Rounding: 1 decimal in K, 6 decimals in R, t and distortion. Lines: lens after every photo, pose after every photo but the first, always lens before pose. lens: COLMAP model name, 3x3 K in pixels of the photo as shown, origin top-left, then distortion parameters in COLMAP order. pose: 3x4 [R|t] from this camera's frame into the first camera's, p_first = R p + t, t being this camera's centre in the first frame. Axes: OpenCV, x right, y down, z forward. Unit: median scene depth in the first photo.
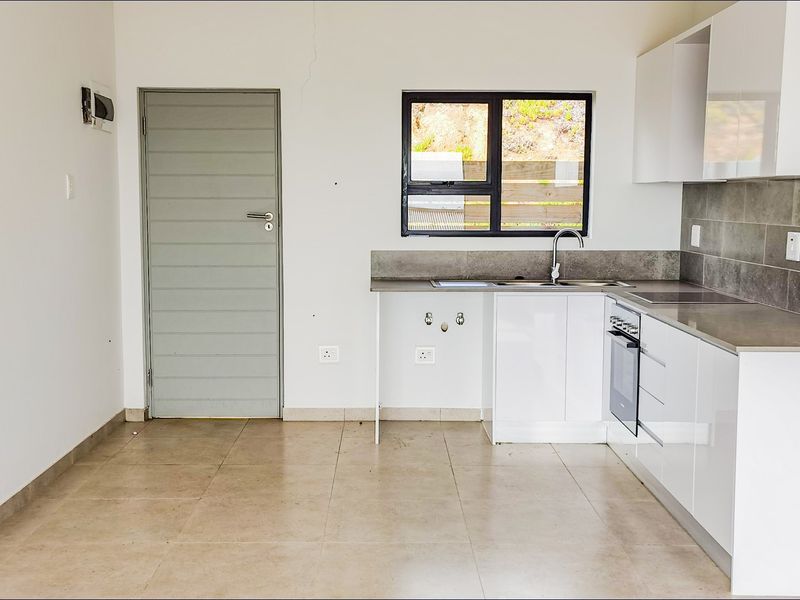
lens RADIAL K [[1009.2, 0, 405.6], [0, 1009.2, 306.4], [0, 0, 1]] dist [0.085328, 0.000000]
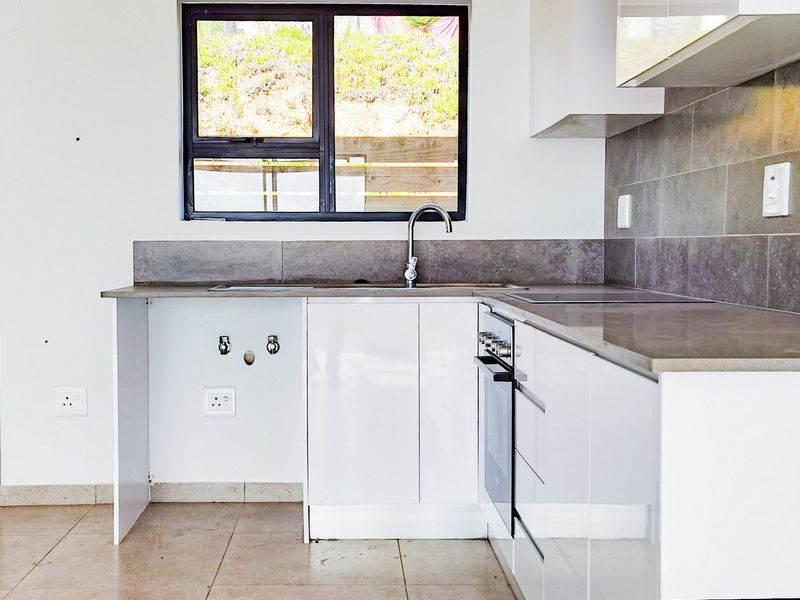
lens RADIAL K [[1049.8, 0, 373.8], [0, 1049.8, 308.1], [0, 0, 1]] dist [0.061314, 0.000000]
pose [[0.999961, -0.007521, 0.004729, 0.117442], [0.007739, 0.998819, -0.047968, 0.021790], [-0.004363, 0.048003, 0.998838, 0.318821]]
